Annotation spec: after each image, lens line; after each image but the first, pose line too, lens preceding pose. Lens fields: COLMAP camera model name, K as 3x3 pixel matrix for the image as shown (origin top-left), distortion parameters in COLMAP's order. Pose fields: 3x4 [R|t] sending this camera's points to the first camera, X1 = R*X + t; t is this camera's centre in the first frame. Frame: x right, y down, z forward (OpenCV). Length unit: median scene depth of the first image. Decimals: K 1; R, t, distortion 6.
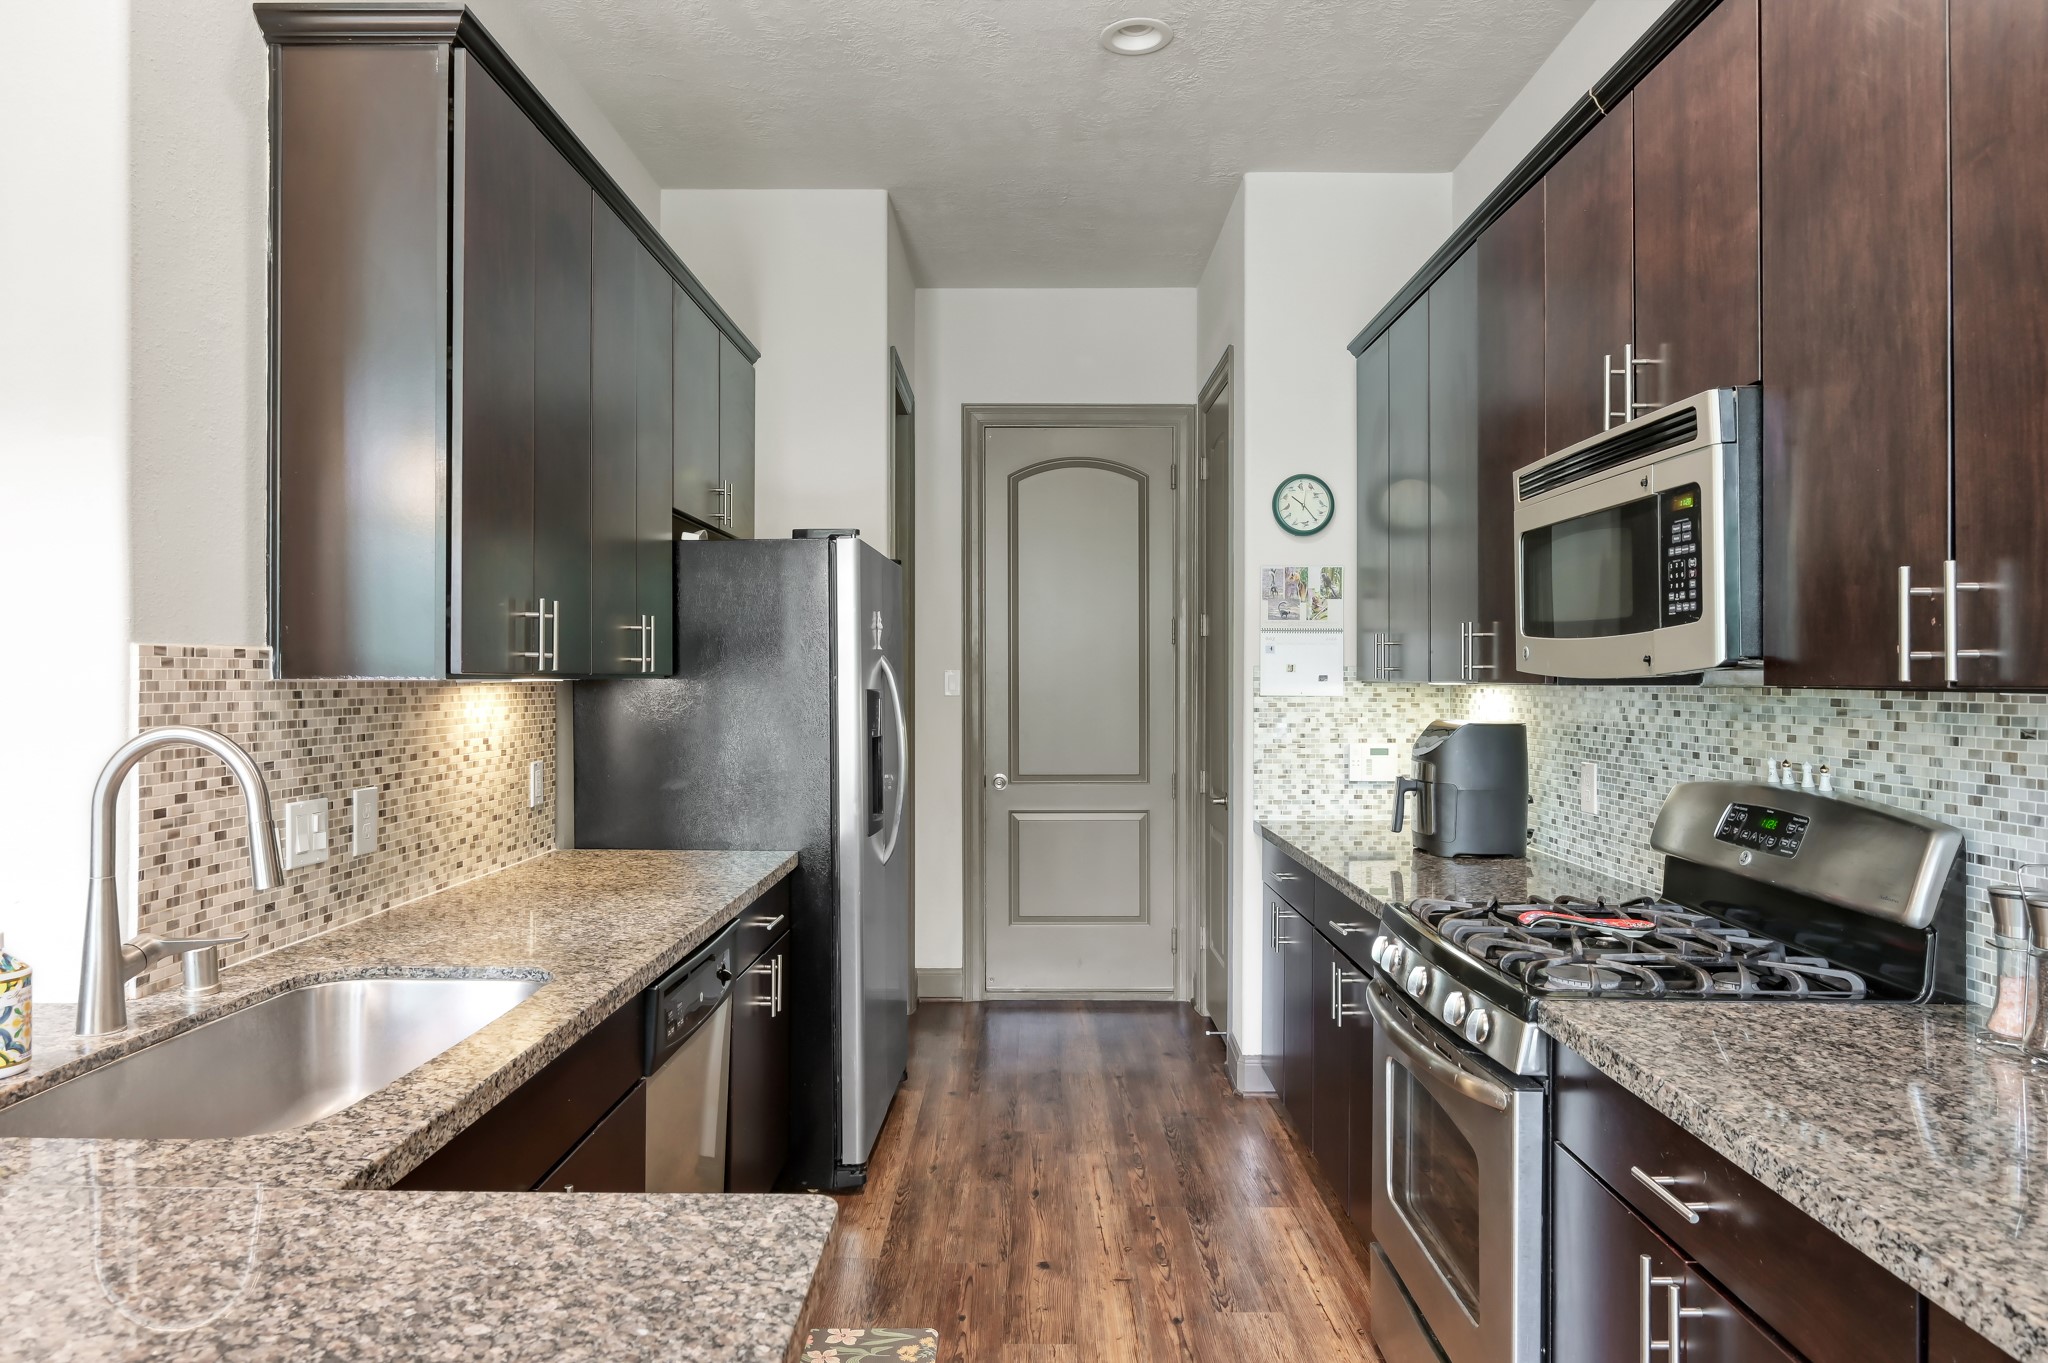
lens RADIAL K [[1269.0, 0, 1025.7], [0, 1269.0, 674.2], [0, 0, 1]] dist [-0.008194, 0.002649]
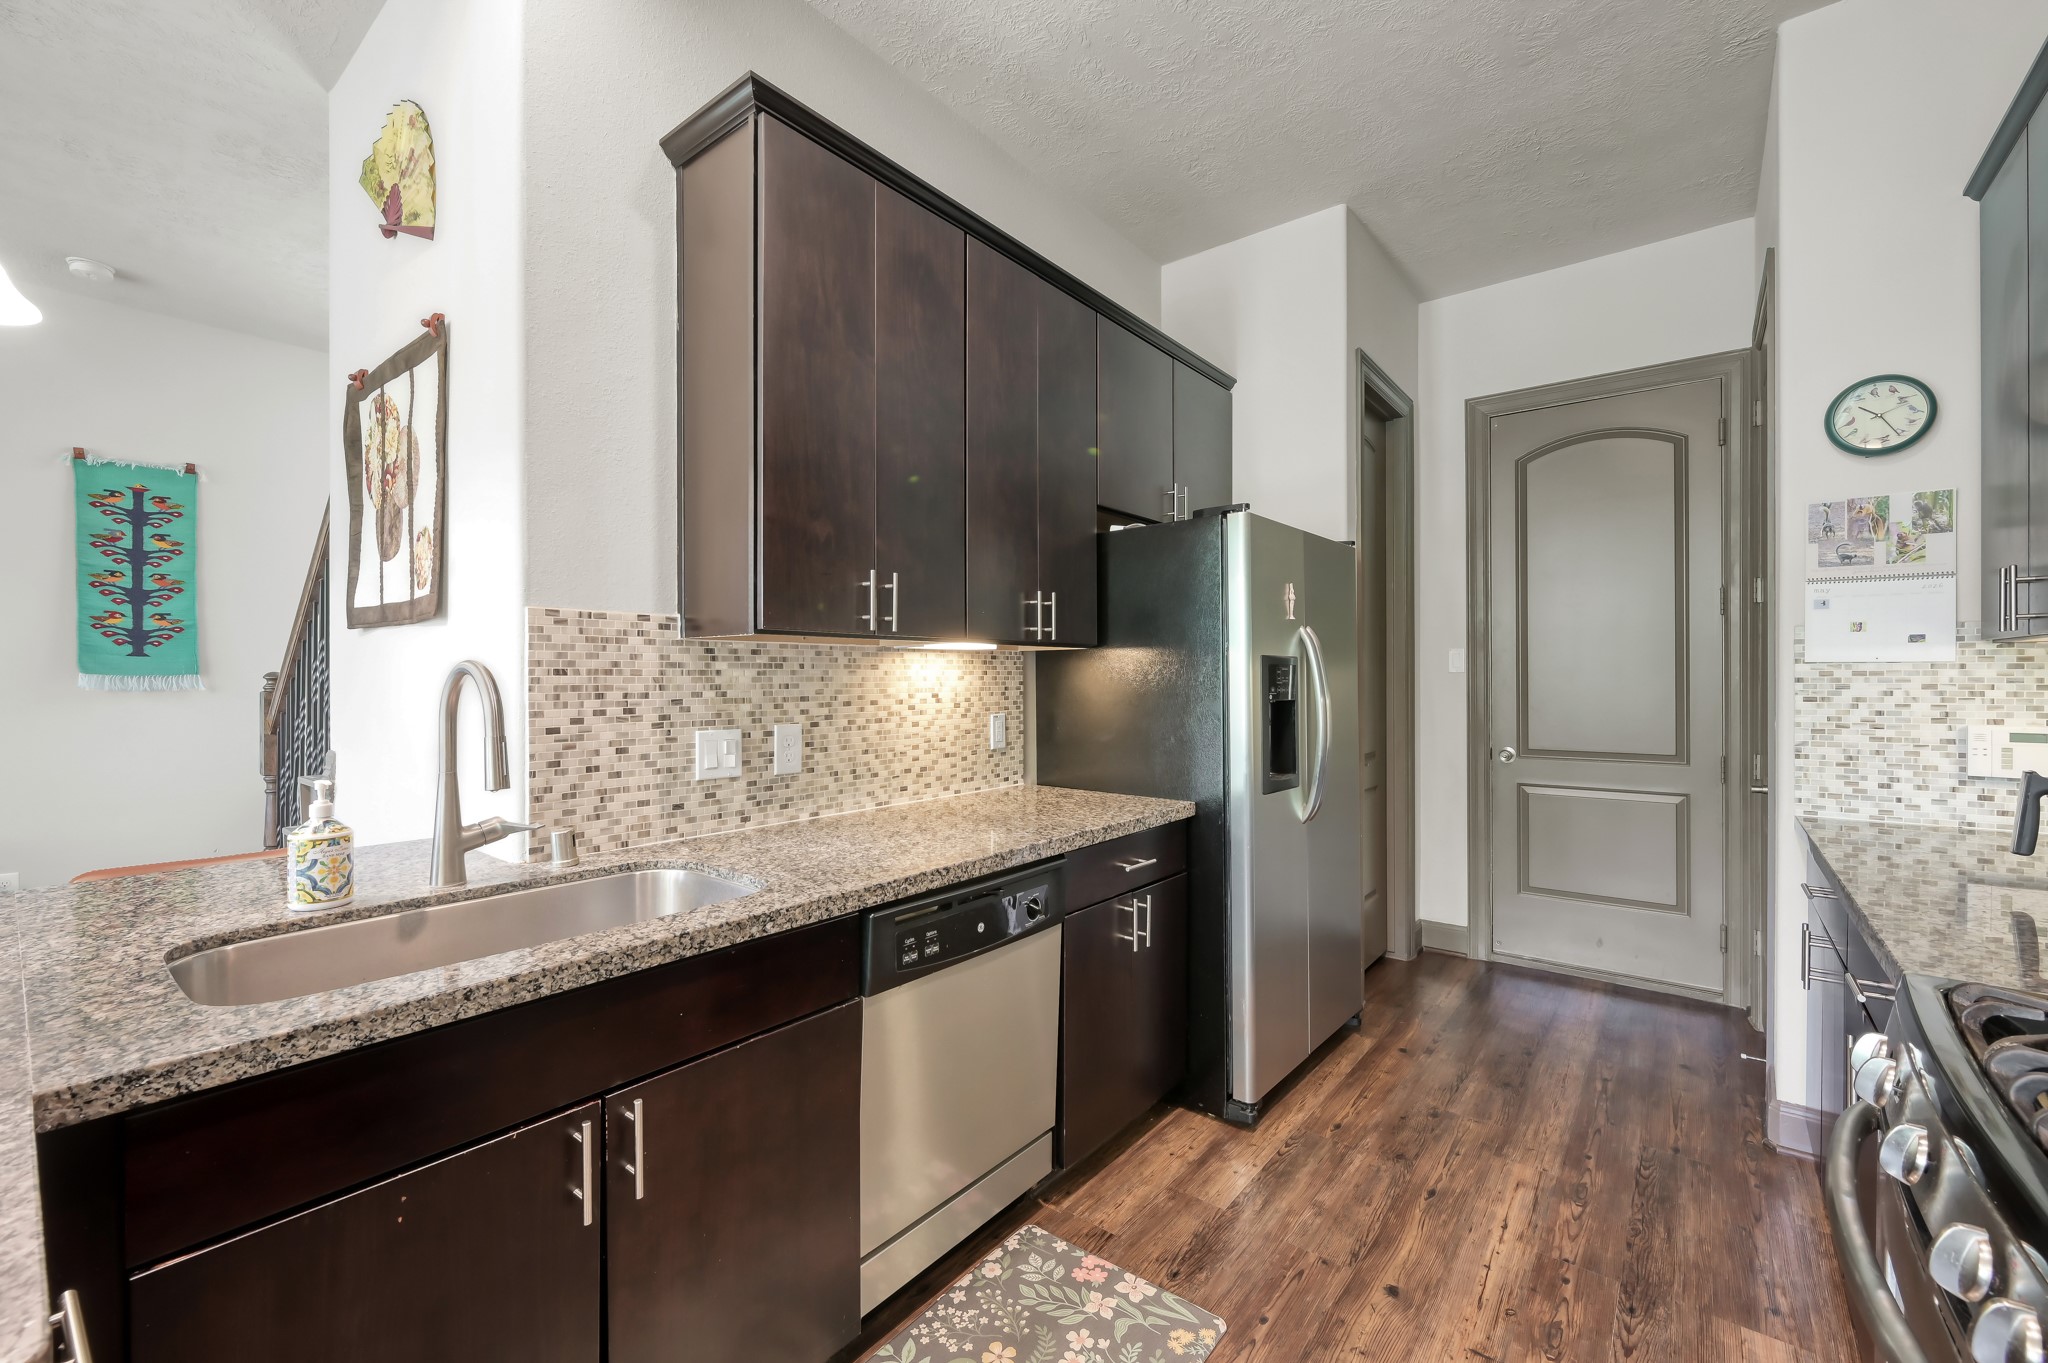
lens RADIAL K [[841.9, 0, 1022.3], [0, 841.9, 678.8], [0, 0, 1]] dist [-0.003483, -0.001068]
pose [[0.780420, -0.001048, -0.625255, 0.190939], [0.004069, 0.999986, 0.003402, 0.034729], [0.625243, -0.005199, 0.780413, 0.400299]]
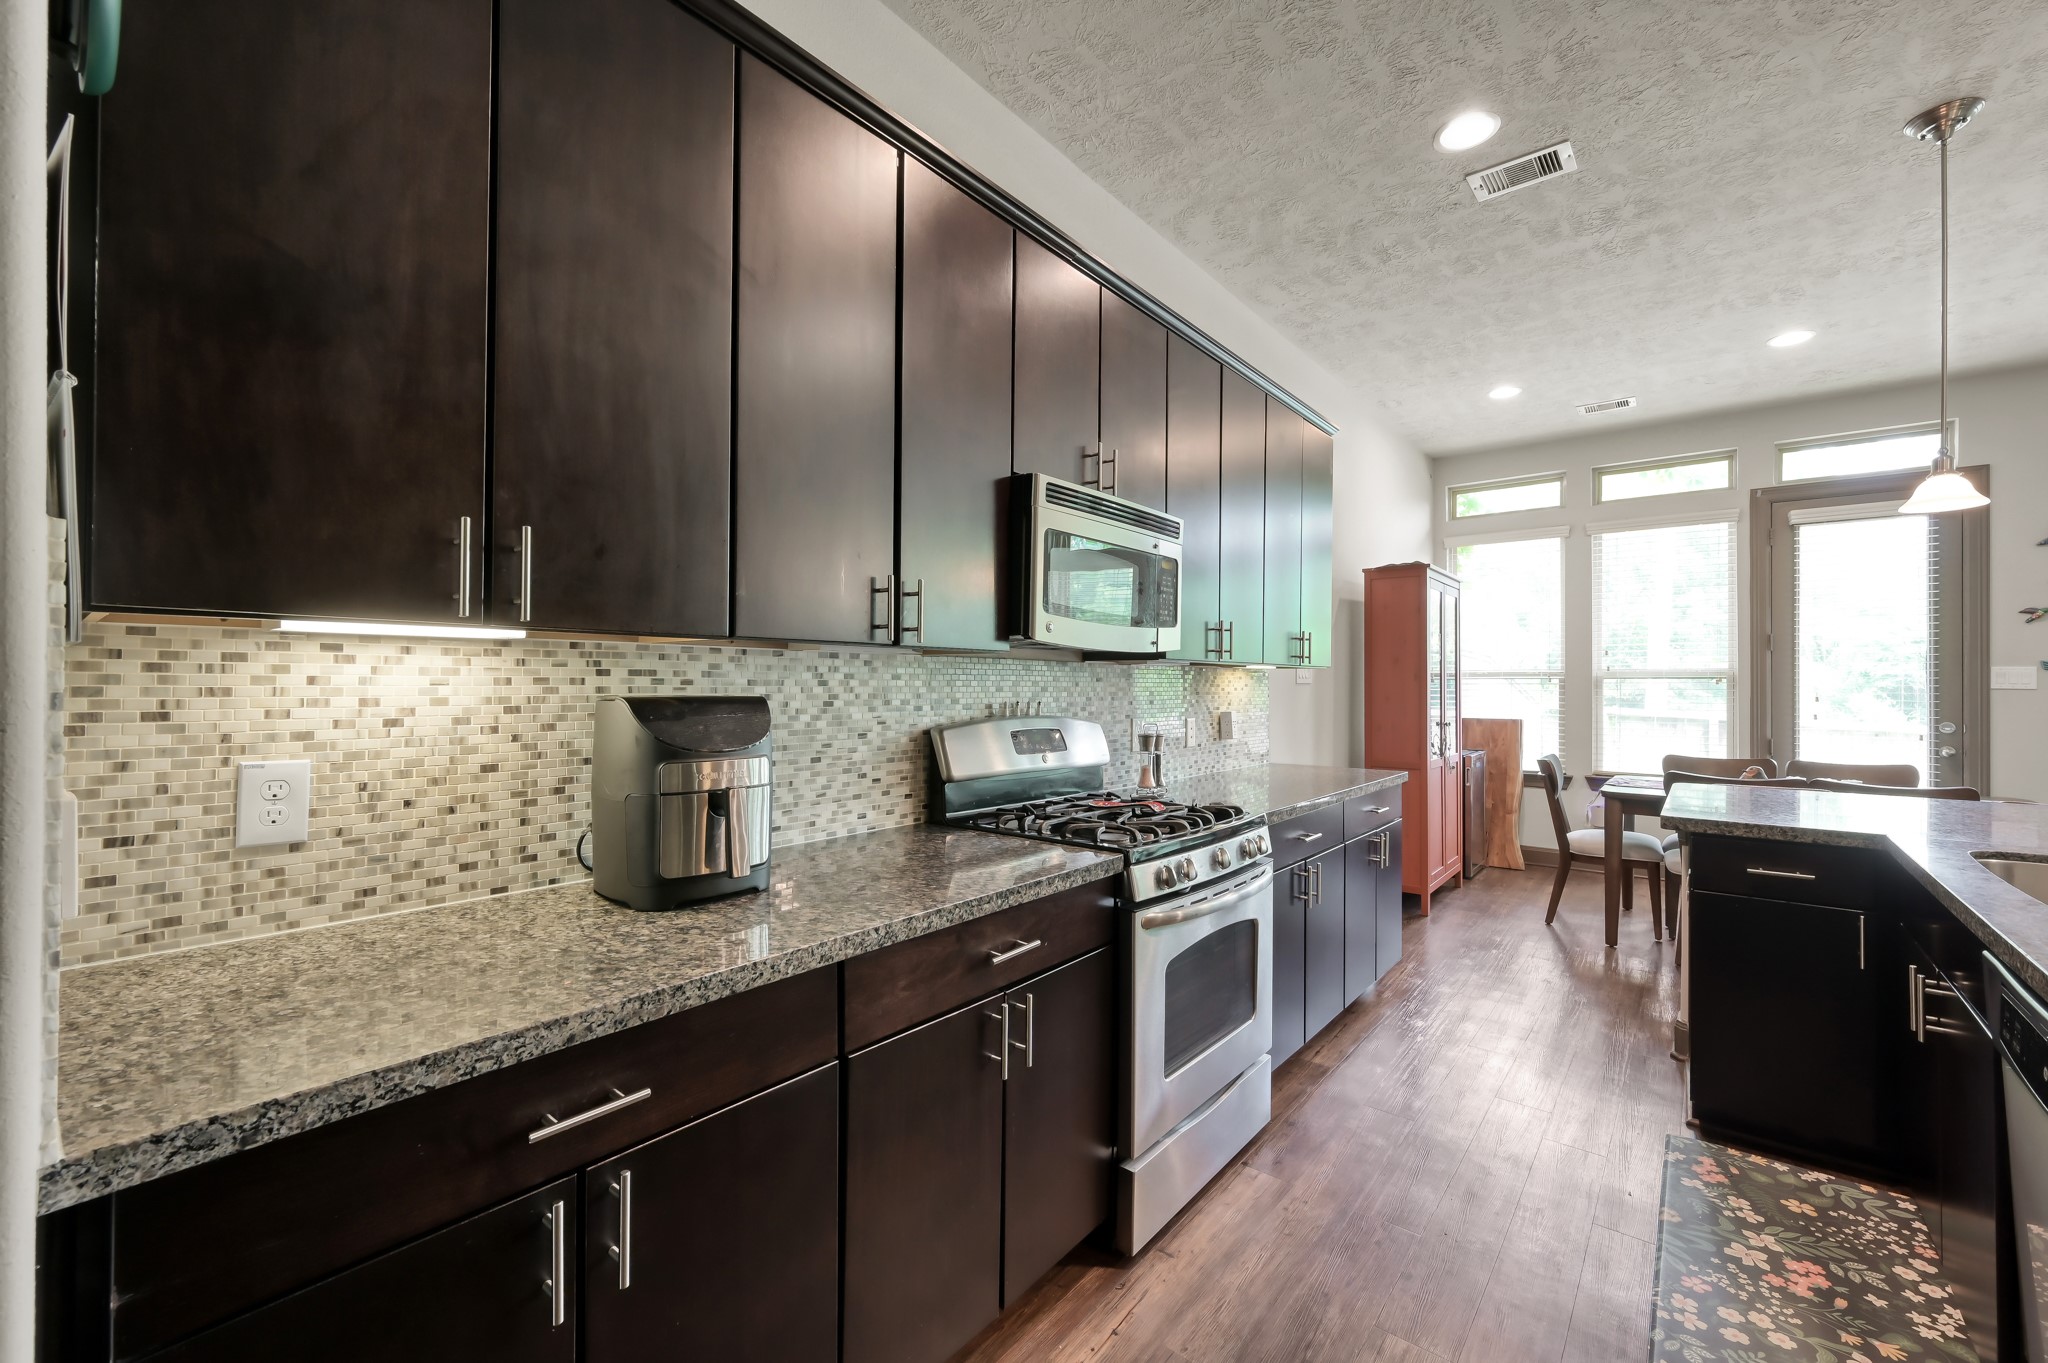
lens RADIAL K [[841.9, 0, 1056.1], [0, 841.9, 658.7], [0, 0, 1]] dist [-0.003483, -0.001068]
pose [[-0.784577, 0.013495, 0.619884, -0.111341], [-0.006337, 0.999536, -0.029780, 0.035912], [-0.619999, -0.027293, -0.784128, 1.497431]]
